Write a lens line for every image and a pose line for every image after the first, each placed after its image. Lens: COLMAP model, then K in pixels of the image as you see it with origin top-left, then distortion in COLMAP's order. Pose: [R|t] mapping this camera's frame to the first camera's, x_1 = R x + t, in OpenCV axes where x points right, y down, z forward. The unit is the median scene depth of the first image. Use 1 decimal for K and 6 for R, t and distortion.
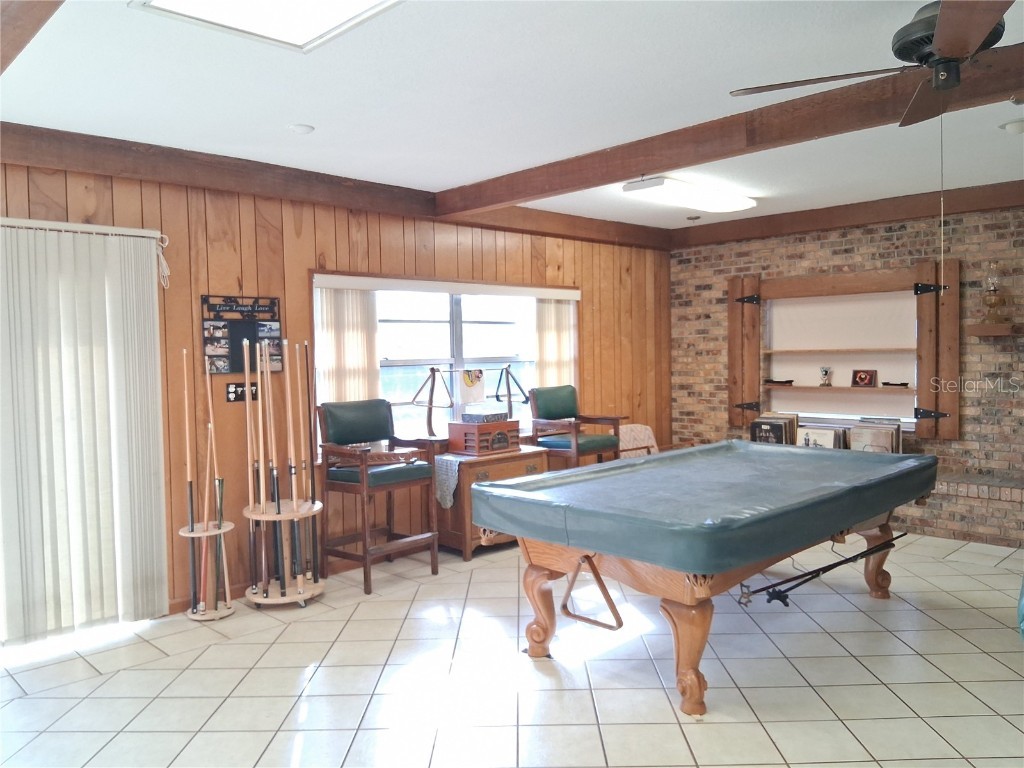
lens RADIAL K [[789.9, 0, 512.0], [0, 789.9, 384.0], [0, 0, 1]] dist [0.112446, -0.212899]
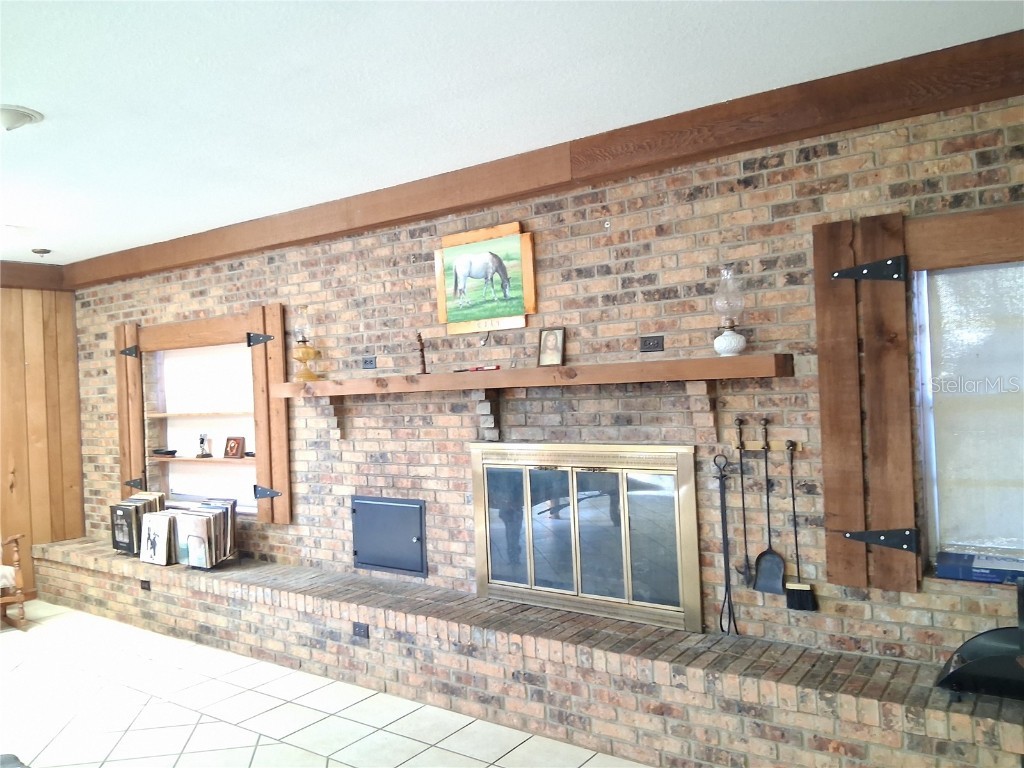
lens RADIAL K [[789.9, 0, 512.0], [0, 789.9, 384.0], [0, 0, 1]] dist [0.112446, -0.212899]
pose [[0.982509, -0.023512, 0.184724, 0.555561], [0.032278, 0.998484, -0.044588, -0.025587], [-0.183395, 0.049770, 0.981779, 0.138223]]
